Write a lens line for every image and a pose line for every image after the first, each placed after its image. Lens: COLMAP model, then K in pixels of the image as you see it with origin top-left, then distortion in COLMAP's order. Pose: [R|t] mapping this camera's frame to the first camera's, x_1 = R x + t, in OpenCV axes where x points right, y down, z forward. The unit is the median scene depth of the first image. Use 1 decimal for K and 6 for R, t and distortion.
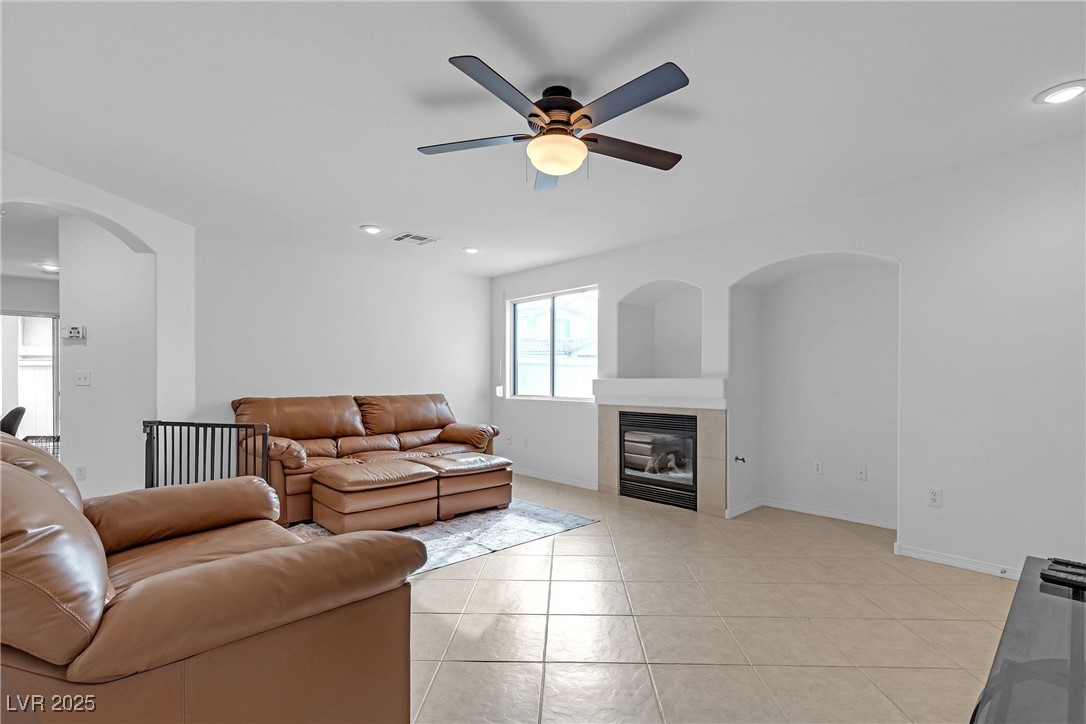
lens RADIAL K [[507.0, 0, 559.8], [0, 507.0, 377.5], [0, 0, 1]] dist [0.005098, 0.000221]
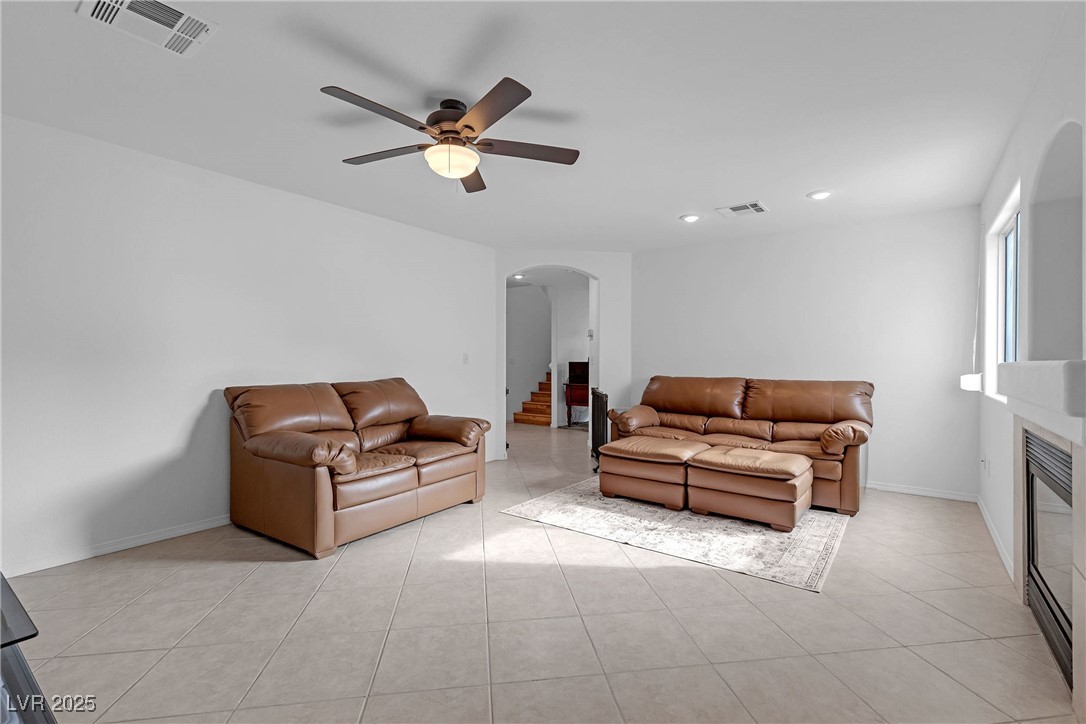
lens RADIAL K [[486.1, 0, 543.8], [0, 486.1, 356.7], [0, 0, 1]] dist [0.000010, -0.000026]
pose [[0.160567, -0.007564, -0.986996, 0.561674], [-0.005586, 0.999948, -0.008572, 0.004560], [0.987009, 0.006890, 0.160516, 0.536890]]
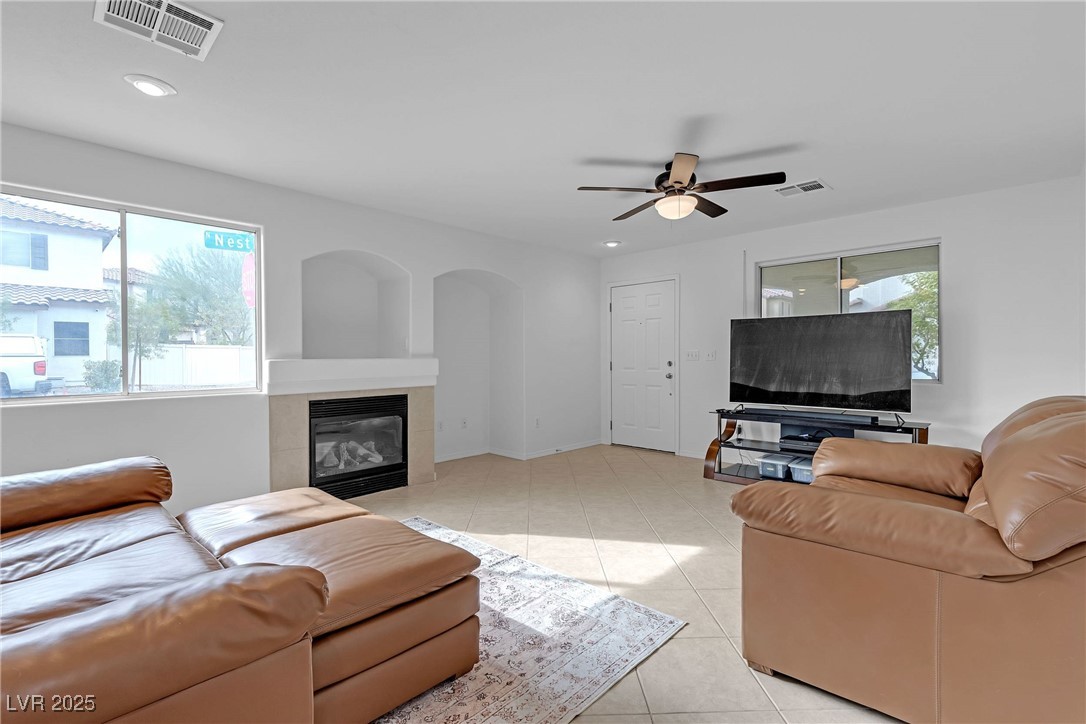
lens RADIAL K [[486.1, 0, 542.2], [0, 486.1, 363.8], [0, 0, 1]] dist [0.000010, -0.000026]
pose [[-0.032243, -0.011116, 0.999418, -0.733528], [0.007813, 0.999905, 0.011373, 0.003813], [-0.999450, 0.008175, -0.032153, 0.750549]]
